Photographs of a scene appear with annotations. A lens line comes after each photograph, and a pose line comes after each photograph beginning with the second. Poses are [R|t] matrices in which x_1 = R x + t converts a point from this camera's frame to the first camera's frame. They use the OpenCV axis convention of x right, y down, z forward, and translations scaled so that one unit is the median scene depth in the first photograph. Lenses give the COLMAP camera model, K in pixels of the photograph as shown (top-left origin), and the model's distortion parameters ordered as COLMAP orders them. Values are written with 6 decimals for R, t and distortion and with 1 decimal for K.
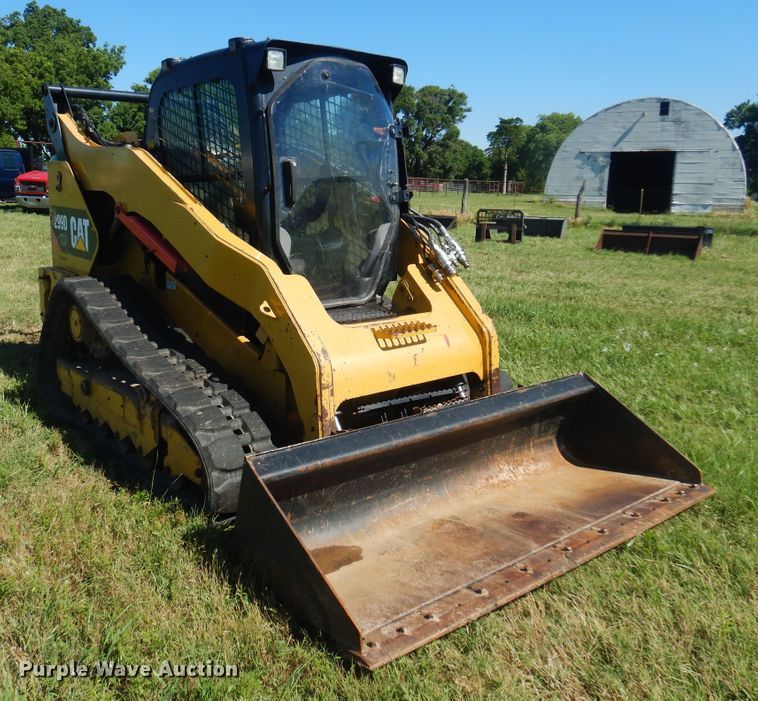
lens RADIAL K [[726.4, 0, 317.6], [0, 726.4, 329.9], [0, 0, 1]] dist [0.023329, 0.000000]
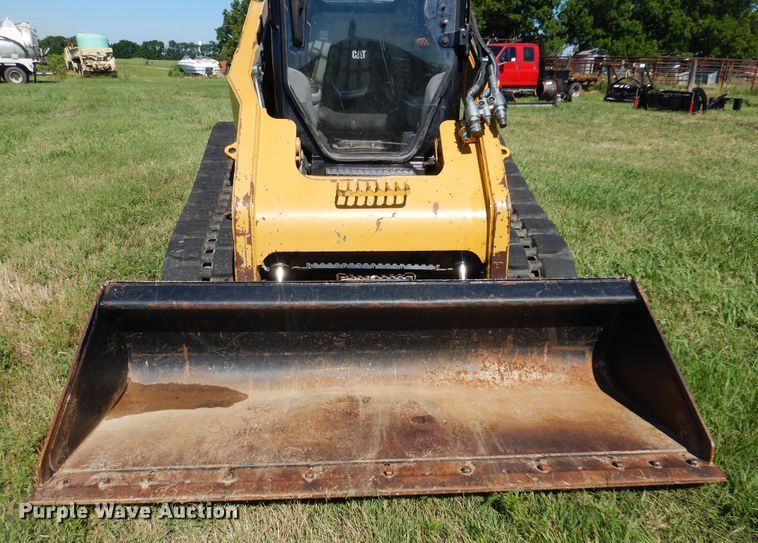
lens RADIAL K [[558.6, 0, 370.2], [0, 558.6, 302.0], [0, 0, 1]] dist [0.009452, 0.005167]
pose [[0.831817, 0.213167, -0.512485, 0.438780], [-0.115708, 0.969623, 0.215505, -0.011645], [0.542856, -0.119962, 0.831214, 0.357167]]
